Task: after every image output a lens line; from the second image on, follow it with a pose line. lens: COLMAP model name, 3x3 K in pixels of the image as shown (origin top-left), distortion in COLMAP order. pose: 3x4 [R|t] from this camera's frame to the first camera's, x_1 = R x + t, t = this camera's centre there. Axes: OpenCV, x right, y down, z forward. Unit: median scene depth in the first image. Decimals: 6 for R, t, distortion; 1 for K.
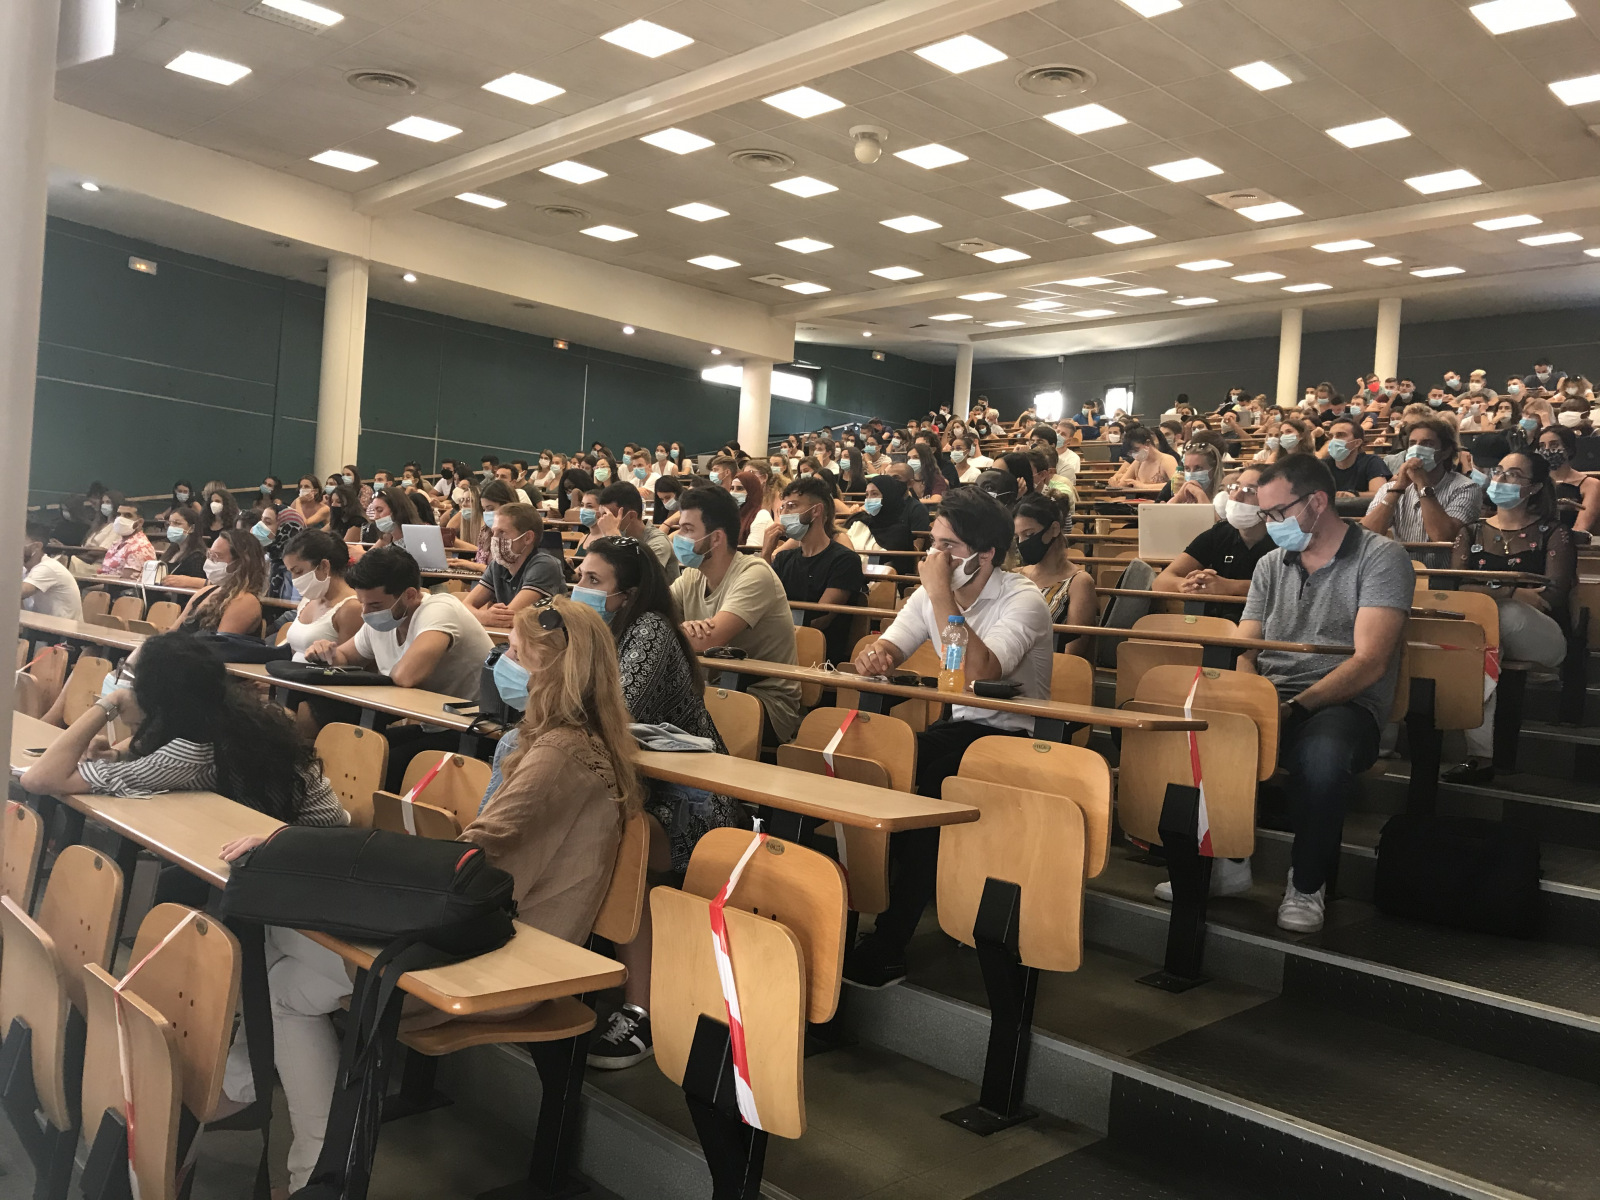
lens RADIAL K [[1337.4, 0, 800.0], [0, 1337.4, 600.0], [0, 0, 1]] dist [-0.003802, -0.012025]
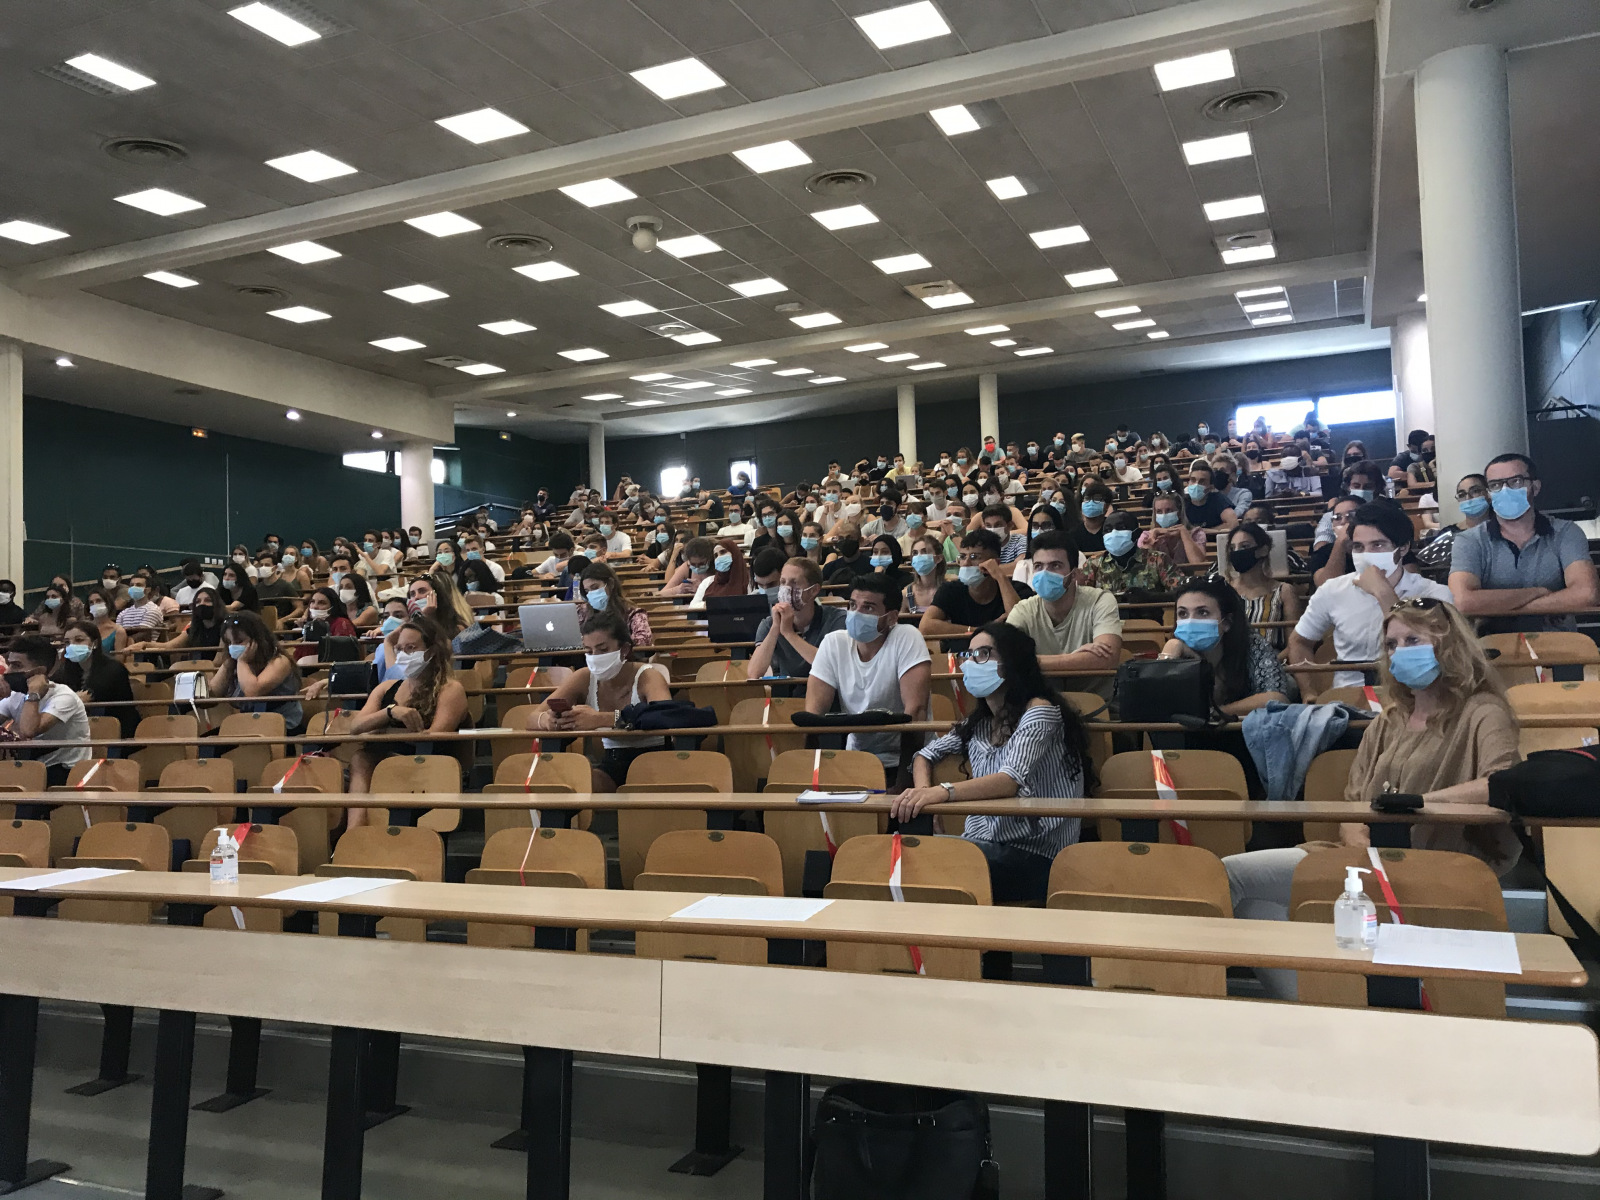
lens RADIAL K [[1337.4, 0, 800.0], [0, 1337.4, 600.0], [0, 0, 1]] dist [-0.003802, -0.012025]
pose [[0.924864, -0.071704, 0.373477, -0.161171], [0.093616, 0.994771, -0.040838, 0.000172], [-0.368596, 0.072733, 0.926740, 0.001071]]
